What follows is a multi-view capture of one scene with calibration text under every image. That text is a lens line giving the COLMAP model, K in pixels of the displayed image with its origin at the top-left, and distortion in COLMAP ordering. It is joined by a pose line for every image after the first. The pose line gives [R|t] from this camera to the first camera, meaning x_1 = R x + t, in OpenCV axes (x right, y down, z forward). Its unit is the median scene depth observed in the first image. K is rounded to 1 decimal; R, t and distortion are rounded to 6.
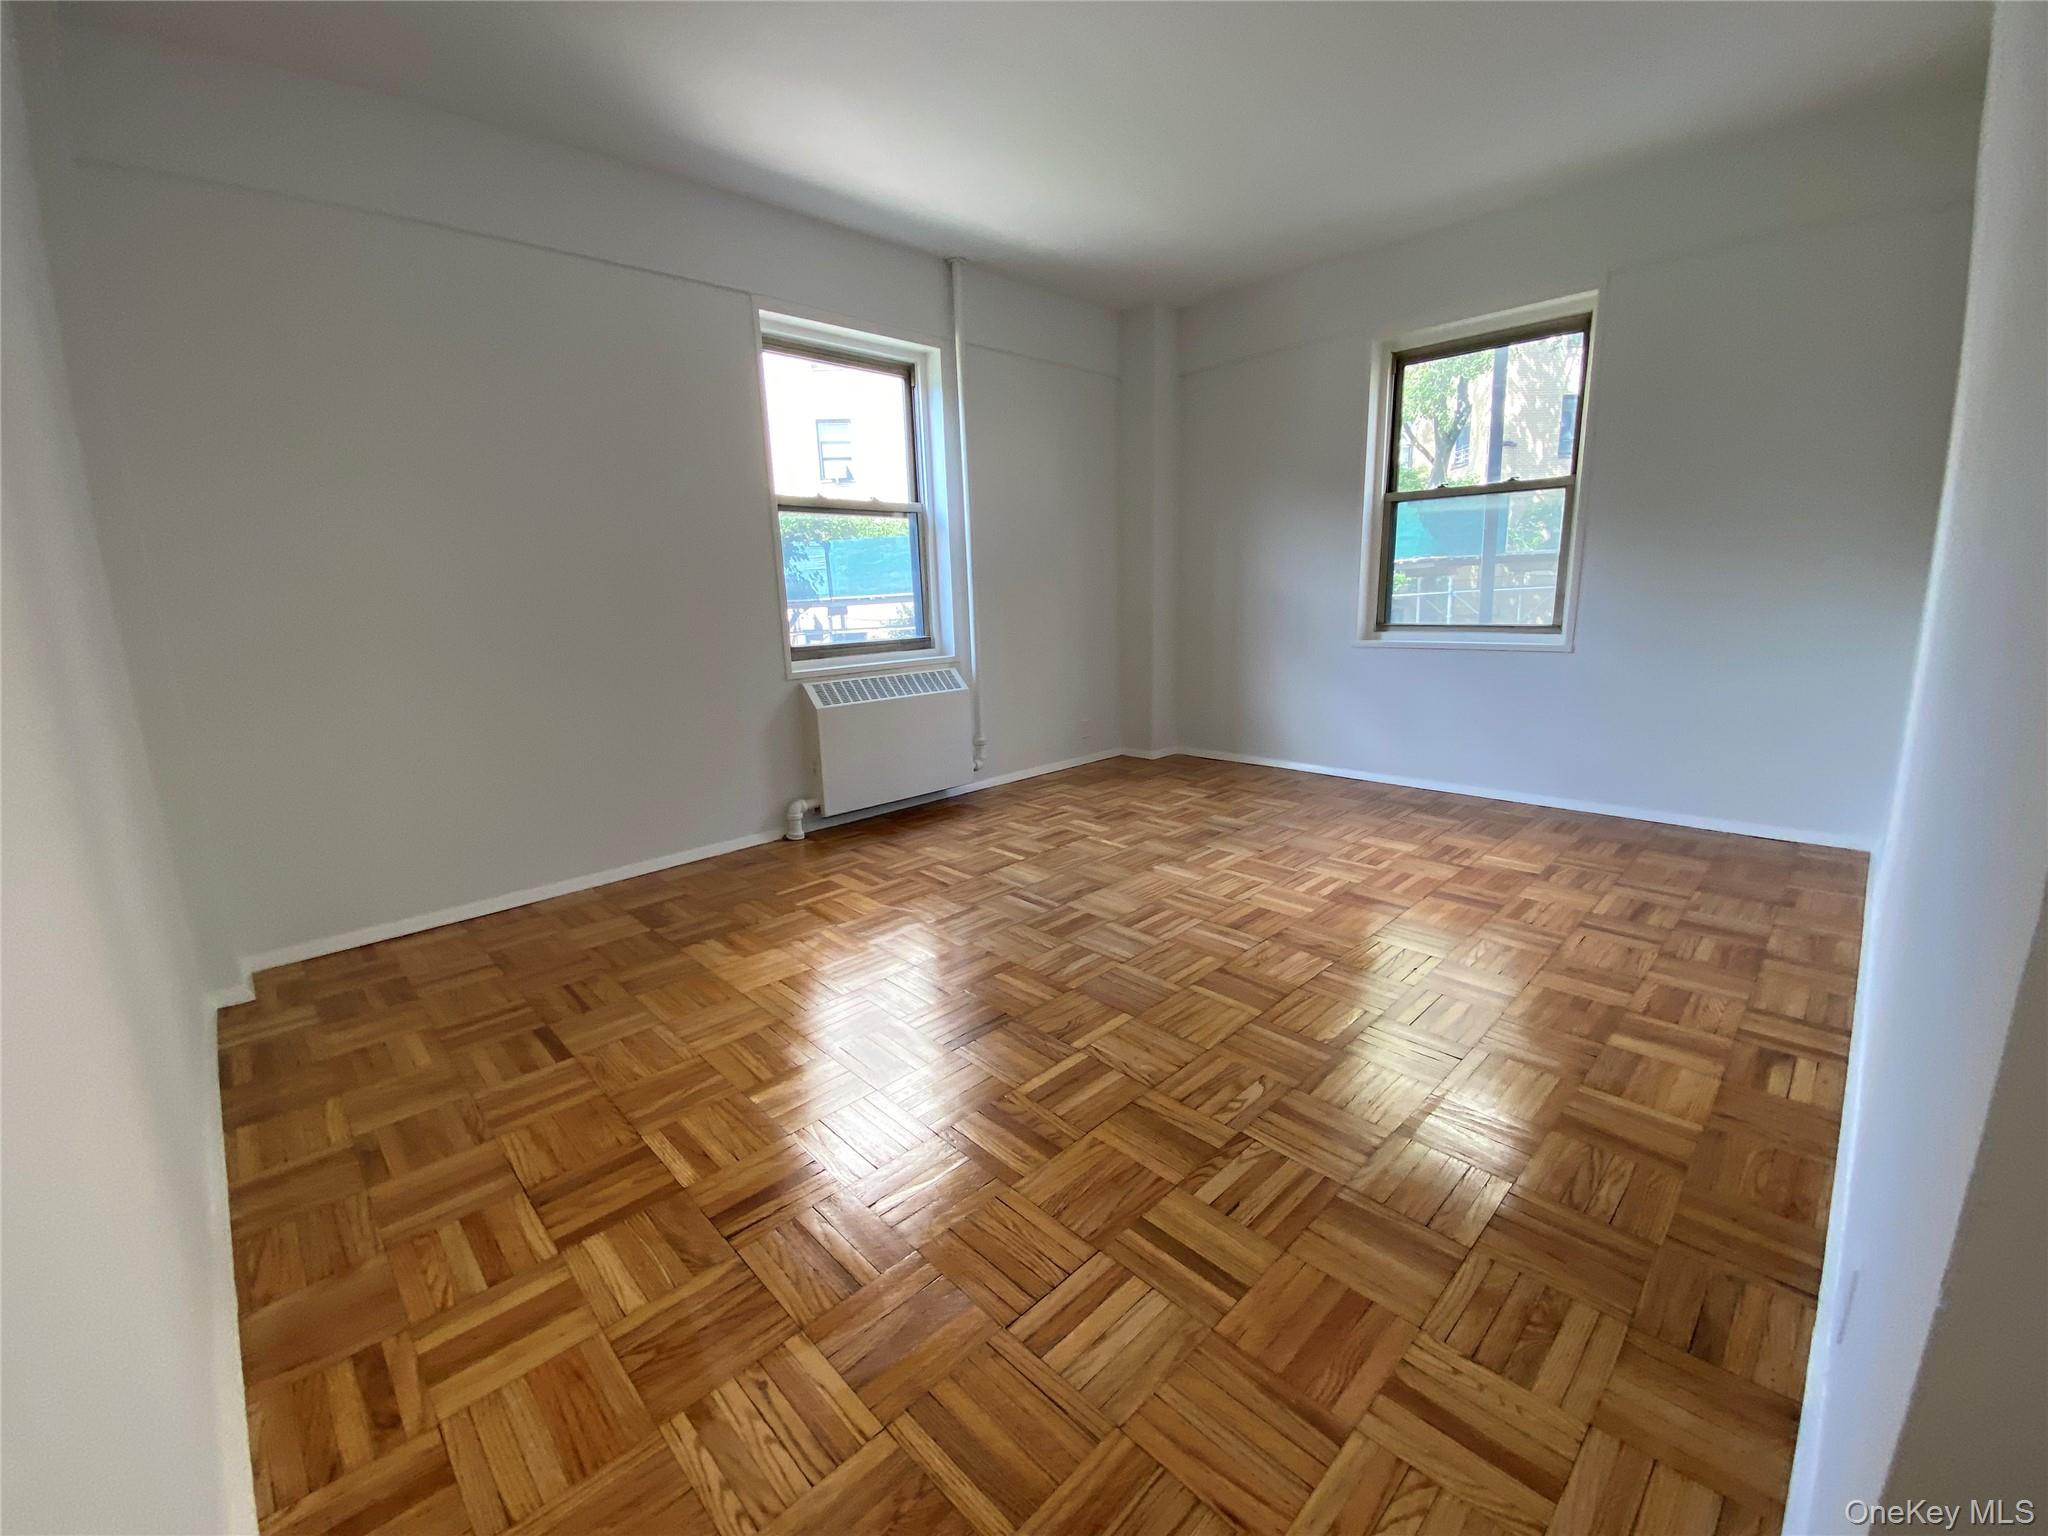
lens RADIAL K [[827.9, 0, 1014.4], [0, 827.9, 760.2], [0, 0, 1]] dist [0.050367, -0.043167]
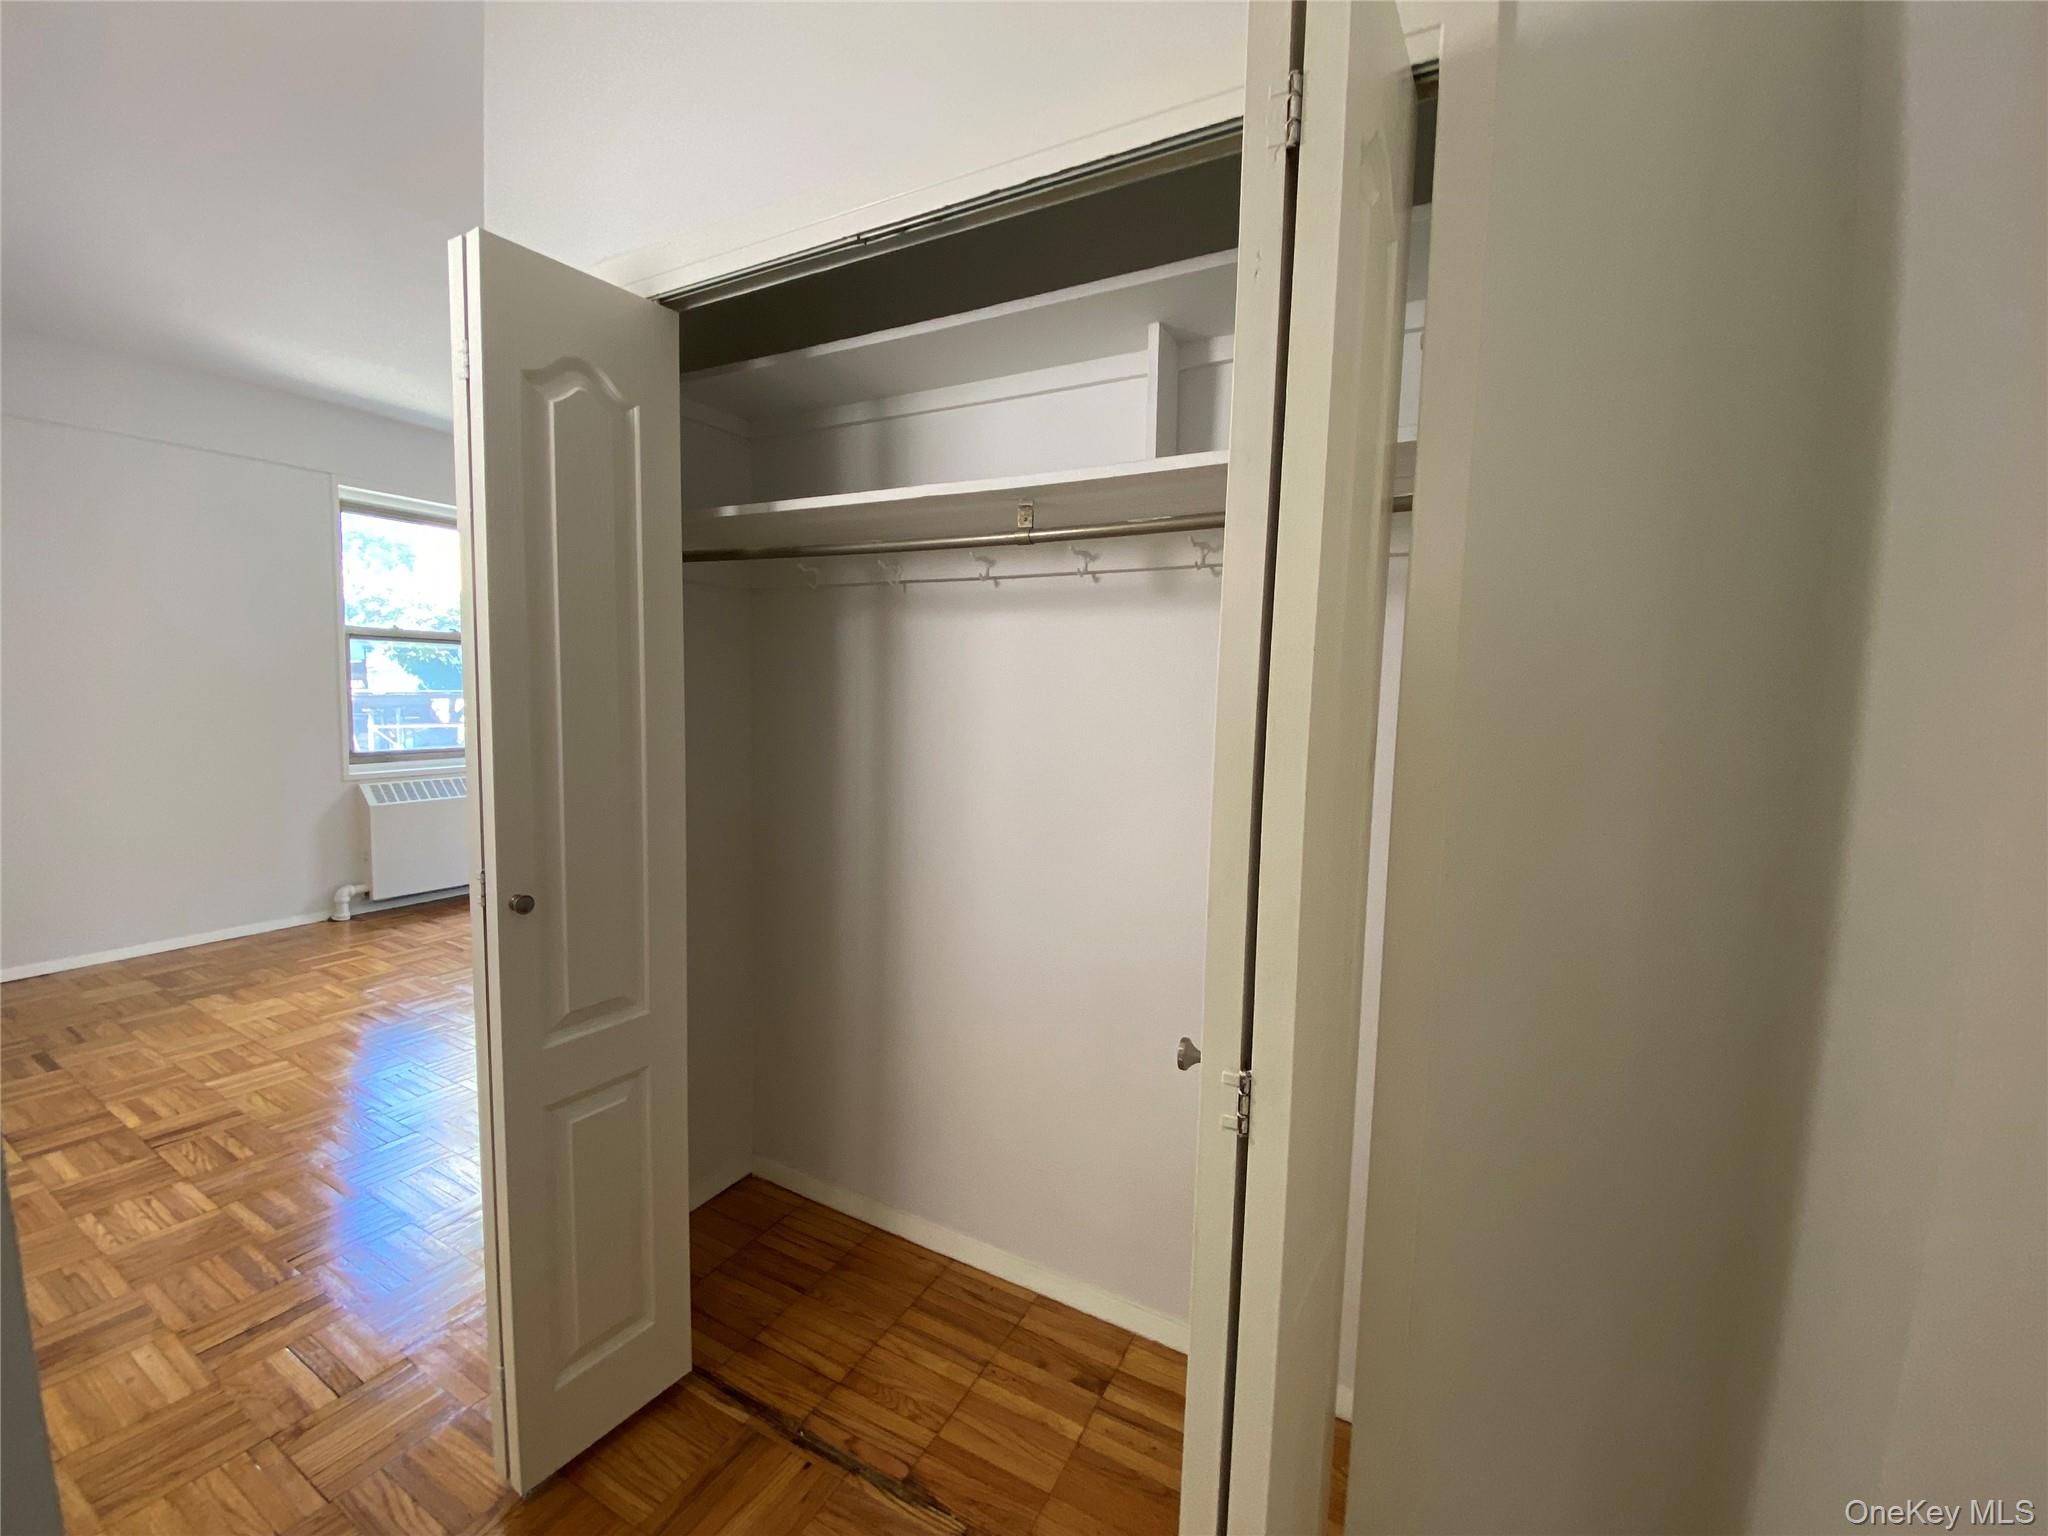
lens RADIAL K [[858.6, 0, 1024.0], [0, 858.6, 768.0], [0, 0, 1]] dist [-0.000164, -0.011257]
pose [[0.957639, 0.027364, 0.286668, 0.370352], [0.004175, 0.994051, -0.108834, 0.024020], [-0.287941, 0.105421, 0.951828, -0.514988]]
